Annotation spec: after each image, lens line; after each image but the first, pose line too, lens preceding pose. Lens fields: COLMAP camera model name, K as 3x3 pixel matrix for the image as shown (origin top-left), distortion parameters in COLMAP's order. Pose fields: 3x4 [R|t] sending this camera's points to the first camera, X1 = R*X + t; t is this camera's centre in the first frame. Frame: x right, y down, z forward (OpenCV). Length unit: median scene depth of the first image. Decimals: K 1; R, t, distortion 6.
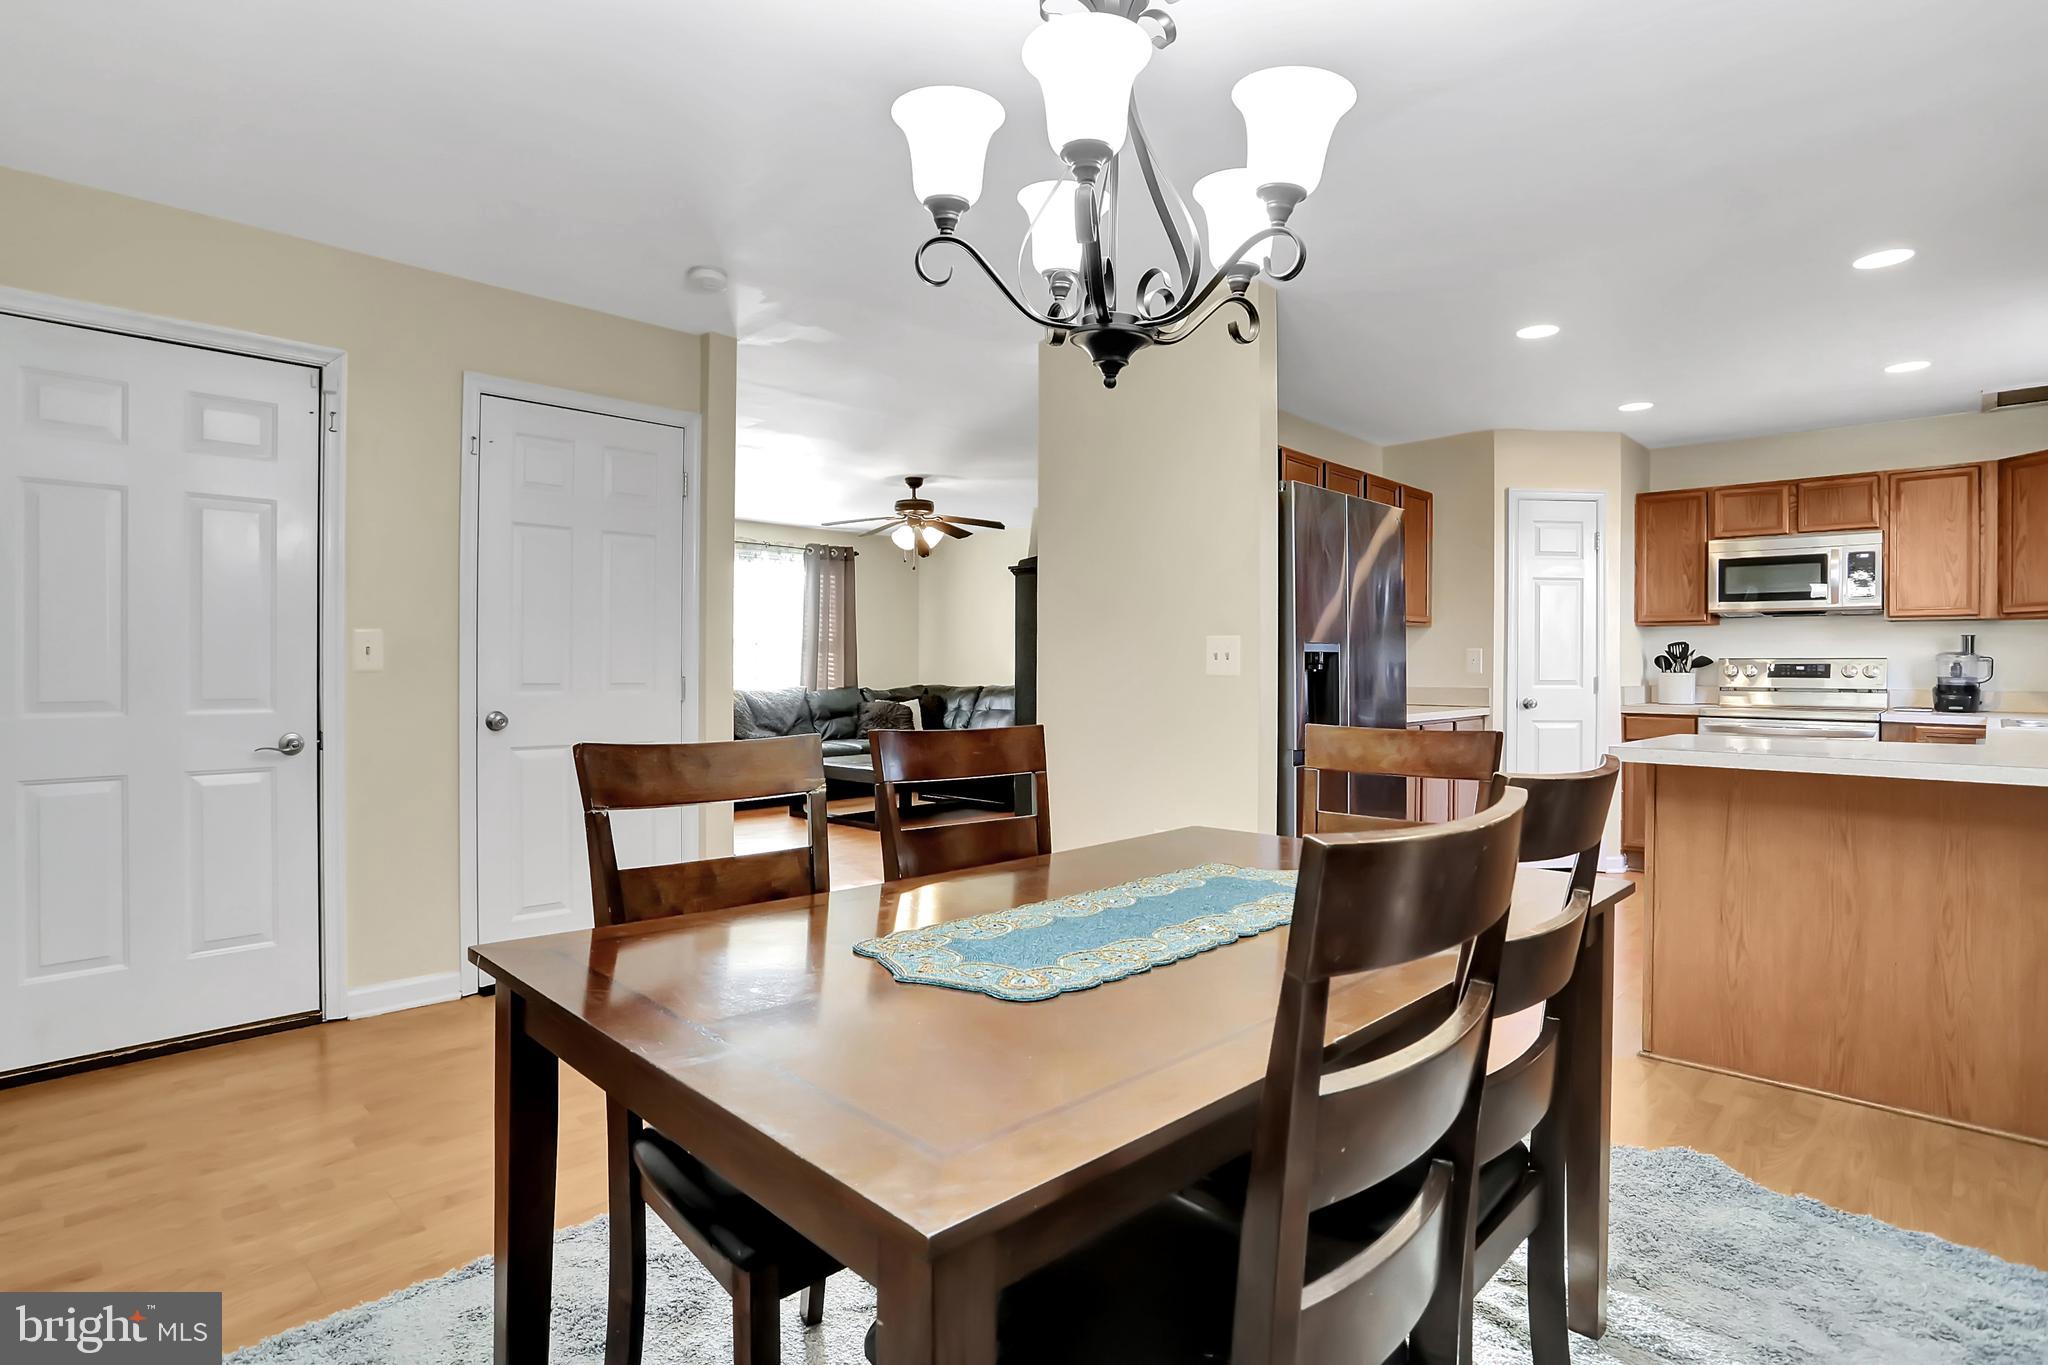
lens RADIAL K [[1090.6, 0, 1010.9], [0, 1090.6, 674.4], [0, 0, 1]] dist [-0.069040, 0.042316]
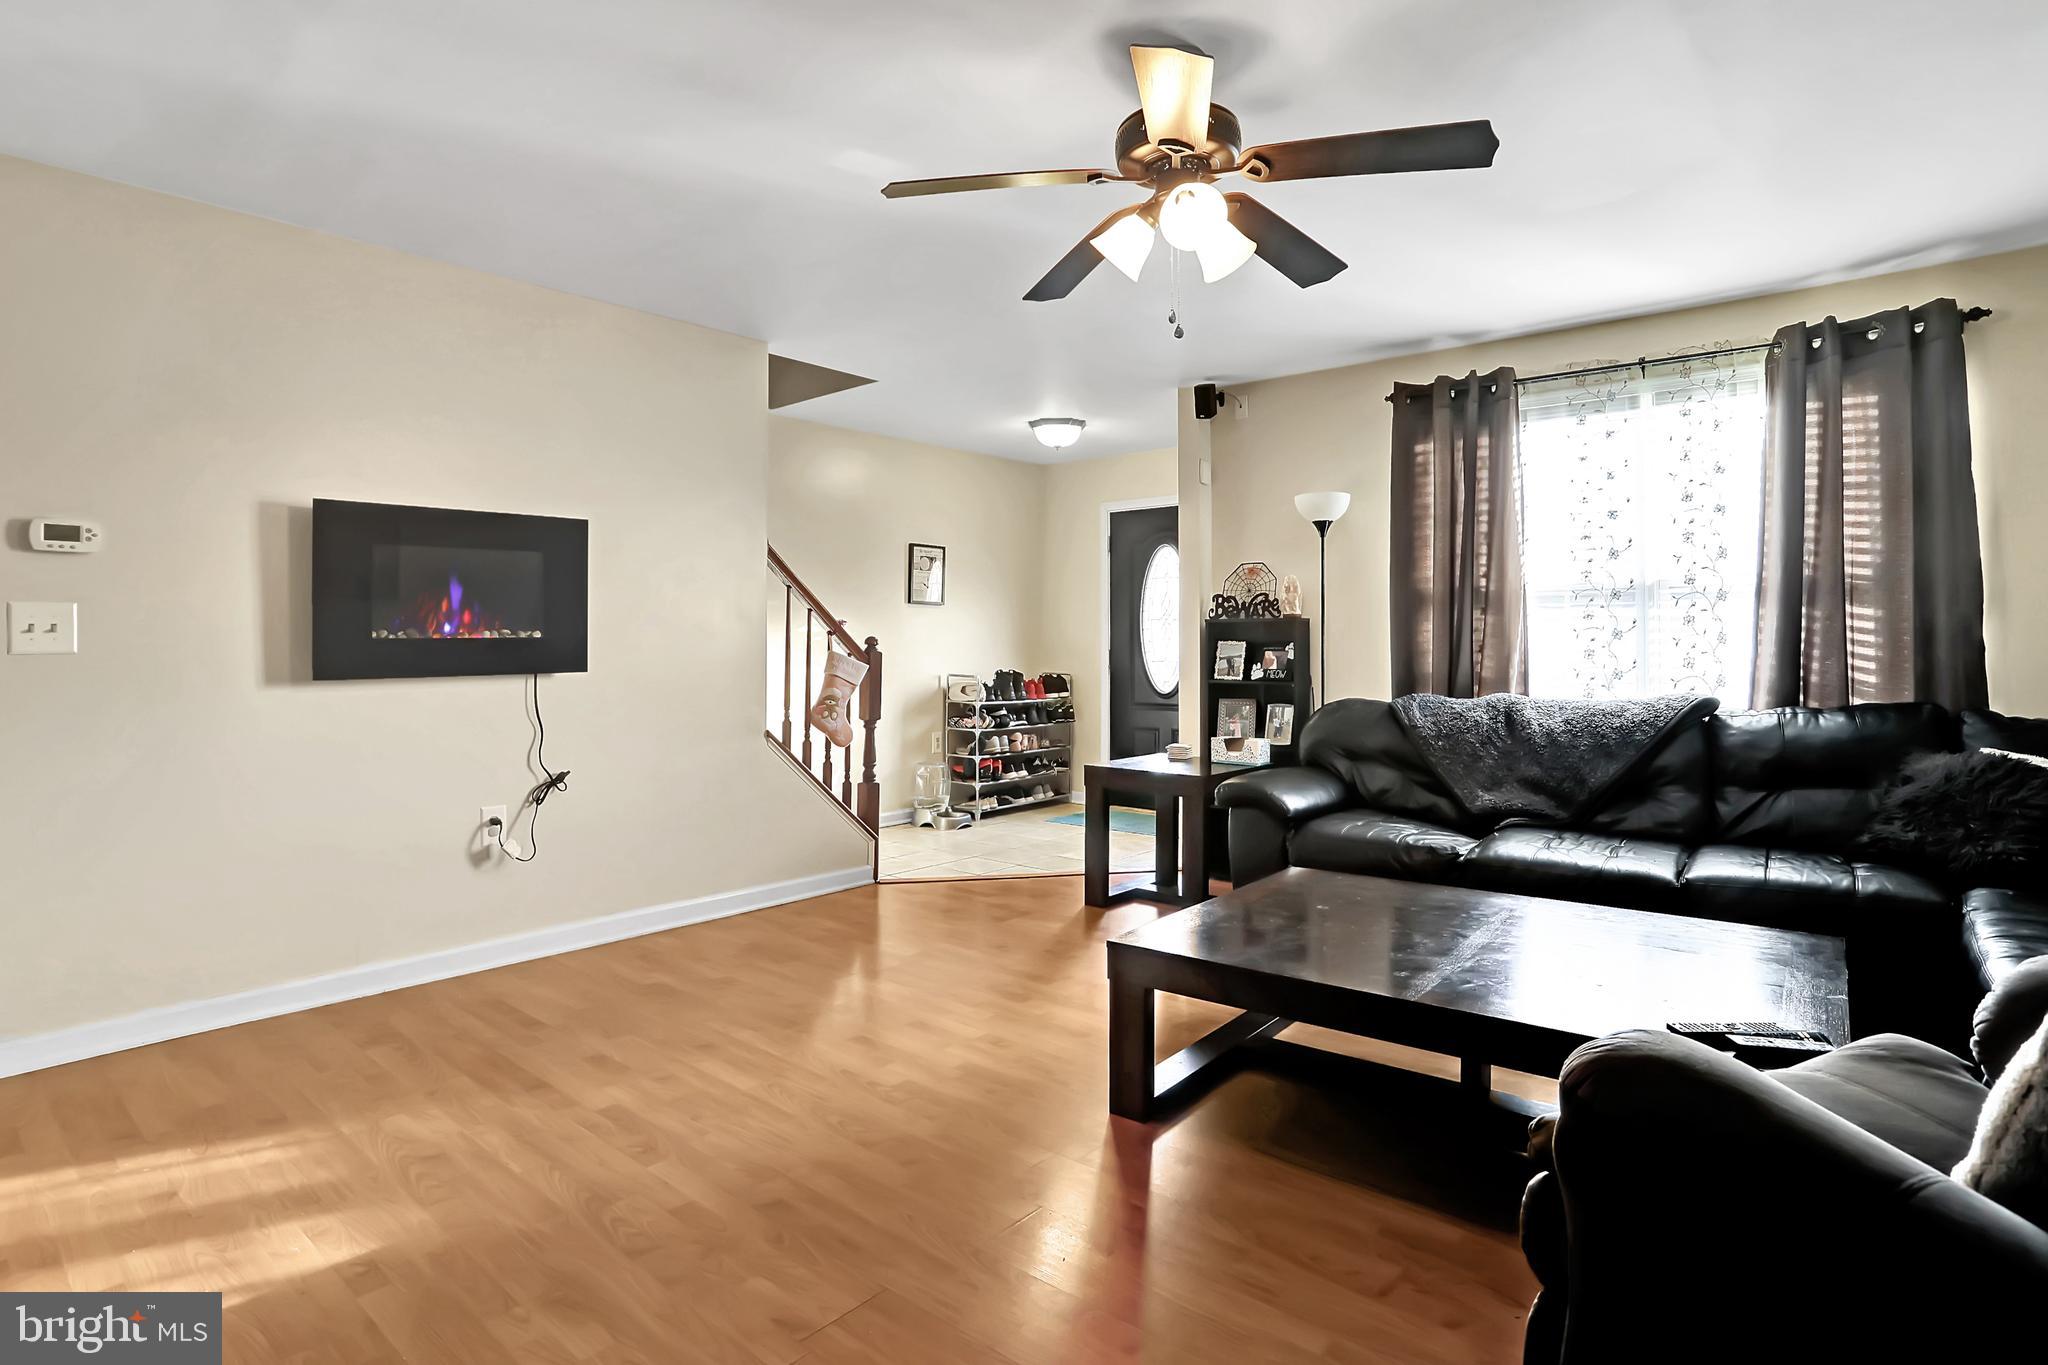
lens RADIAL K [[1039.4, 0, 1010.5], [0, 1039.4, 633.0], [0, 0, 1]] dist [-0.079543, 0.044228]
pose [[0.101851, -0.017662, -0.994643, 0.143707], [-0.005395, 0.999818, -0.018306, -0.003432], [0.994785, 0.007230, 0.101738, 0.686597]]
